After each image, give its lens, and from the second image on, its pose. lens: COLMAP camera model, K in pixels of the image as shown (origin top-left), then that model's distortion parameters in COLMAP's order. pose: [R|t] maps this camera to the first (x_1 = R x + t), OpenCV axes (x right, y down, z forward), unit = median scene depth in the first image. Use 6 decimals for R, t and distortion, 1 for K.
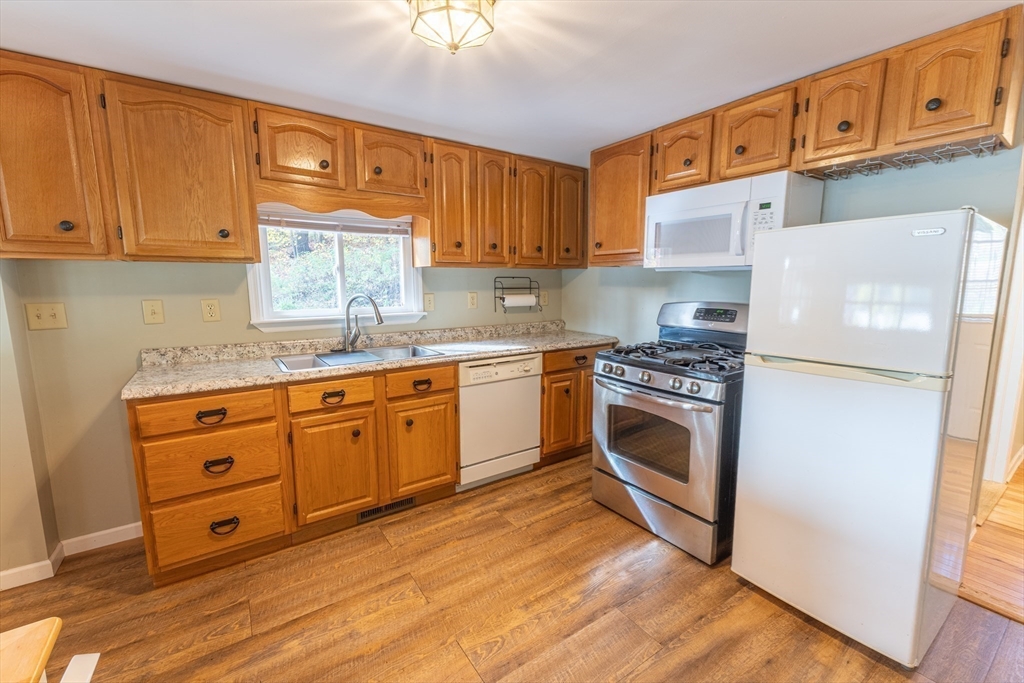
lens RADIAL K [[431.2, 0, 517.5], [0, 431.2, 340.5], [0, 0, 1]] dist [0.008701, -0.000581]
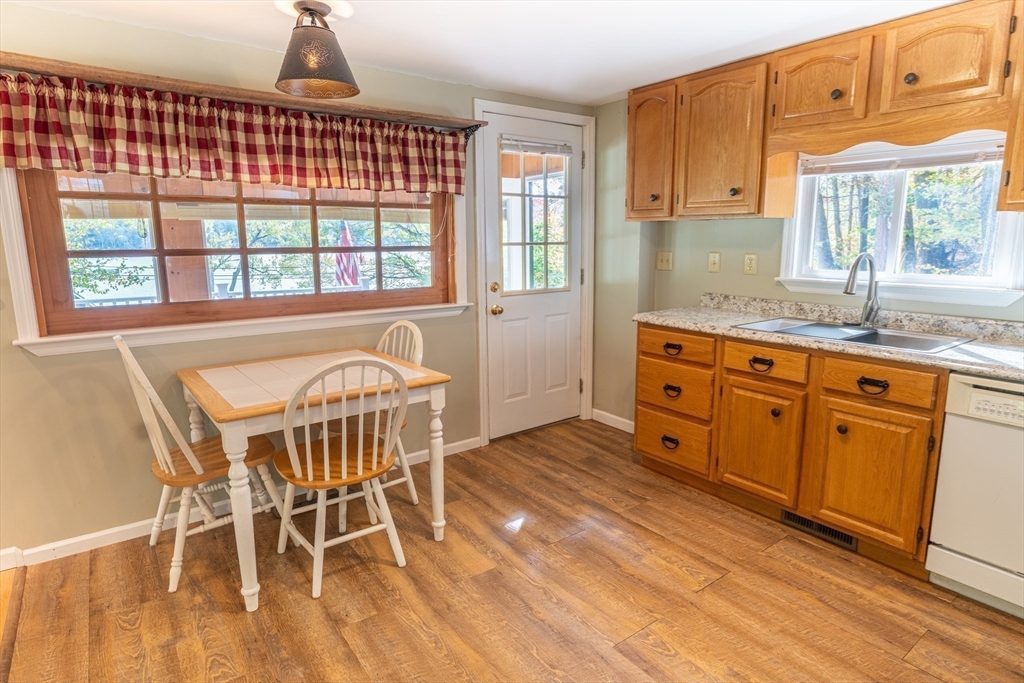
lens RADIAL K [[564.2, 0, 521.6], [0, 564.2, 338.3], [0, 0, 1]] dist [-0.002129, -0.001996]
pose [[0.043601, 0.179323, -0.982824, 0.689666], [-0.134956, 0.975799, 0.172054, -0.057064], [0.989892, 0.125136, 0.066746, 0.398843]]
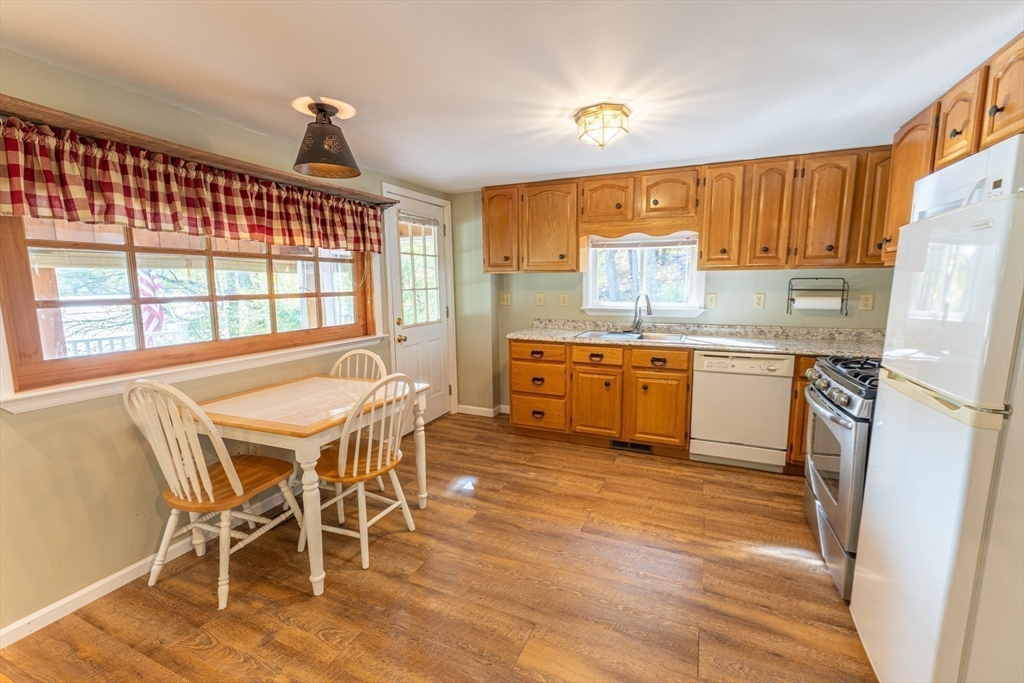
lens RADIAL K [[431.2, 0, 518.4], [0, 431.2, 340.6], [0, 0, 1]] dist [0.008701, -0.000581]
pose [[0.528108, 0.113813, -0.841516, 0.711605], [-0.111984, 0.991657, 0.063842, 0.002461], [0.841761, 0.060520, 0.536447, -0.078743]]
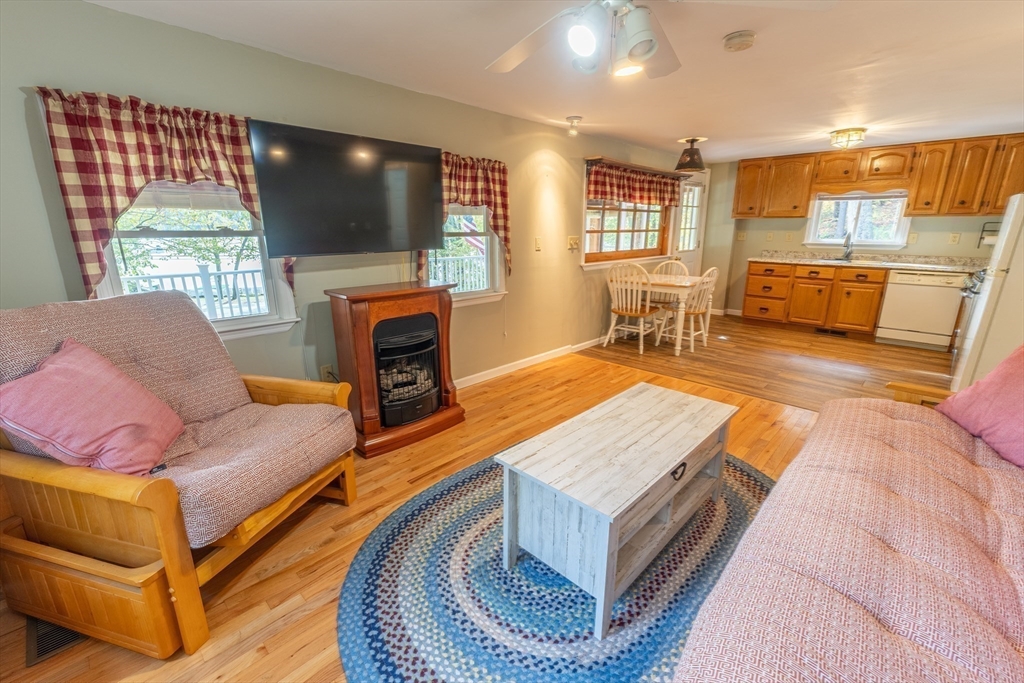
lens RADIAL K [[431.2, 0, 518.1], [0, 431.2, 341.5], [0, 0, 1]] dist [0.008701, -0.000581]
pose [[0.198576, 0.258835, -0.945289, 1.626716], [-0.136613, 0.962391, 0.234819, 0.149750], [0.970518, 0.082509, 0.226468, -1.133557]]
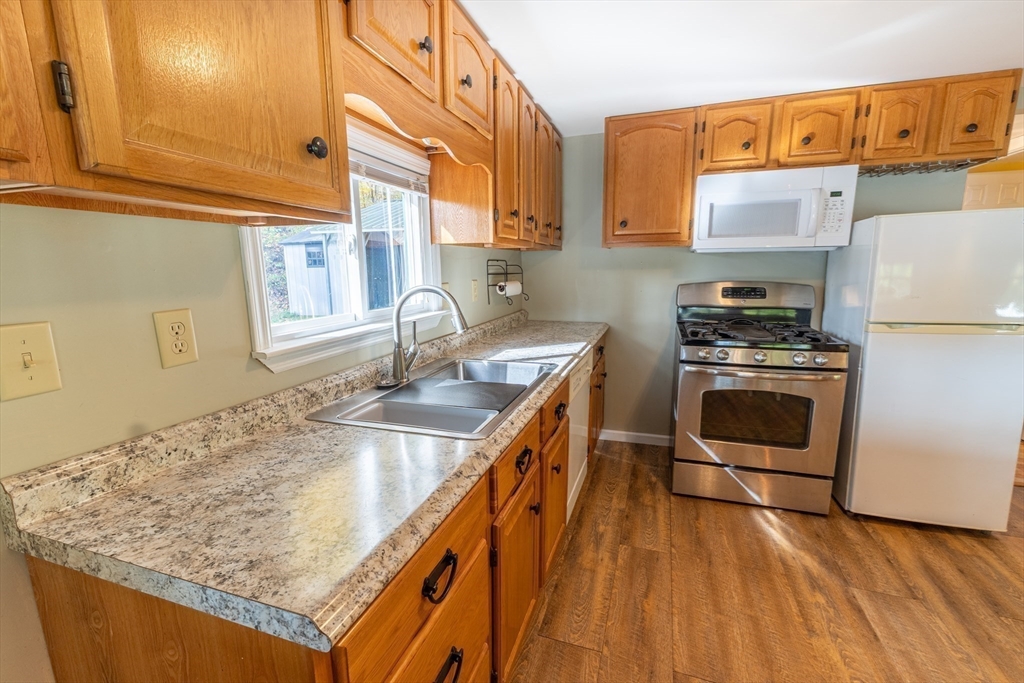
lens RADIAL K [[431.2, 0, 516.4], [0, 431.2, 342.3], [0, 0, 1]] dist [0.008701, -0.000581]
pose [[0.799542, -0.112899, 0.589904, -0.733662], [0.093579, 0.993596, 0.063325, -0.064646], [-0.593275, 0.004571, 0.804987, 0.515846]]
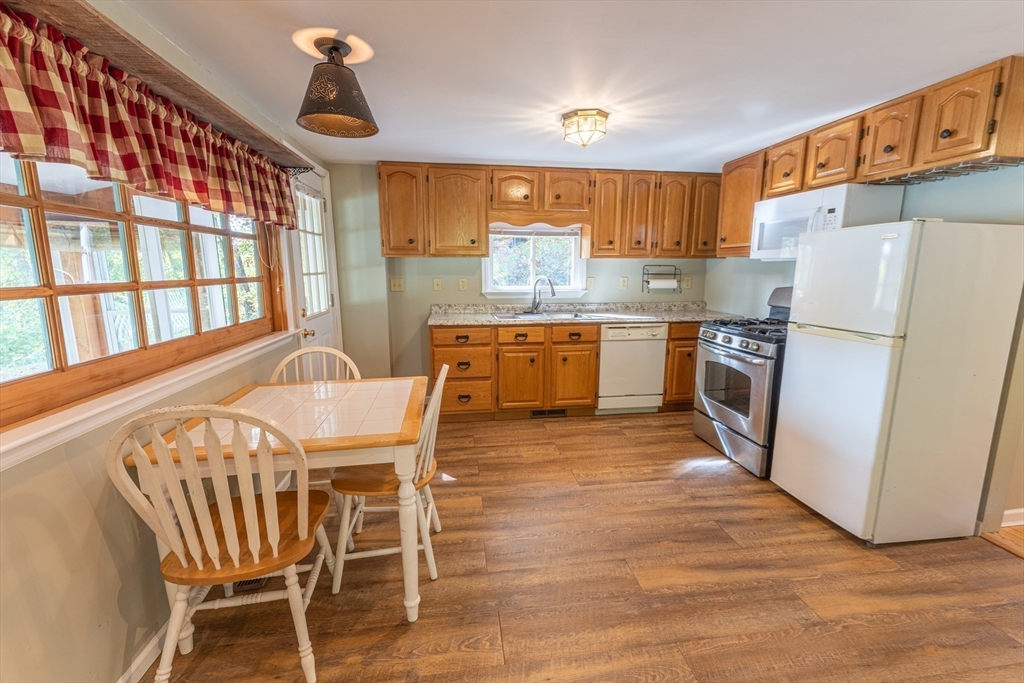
lens RADIAL K [[431.2, 0, 517.3], [0, 431.2, 341.4], [0, 0, 1]] dist [0.008701, -0.000581]
pose [[0.894690, 0.079385, -0.439577, 0.296748], [-0.065139, 0.996749, 0.047426, 0.067213], [0.441913, -0.013798, 0.896952, -0.509632]]
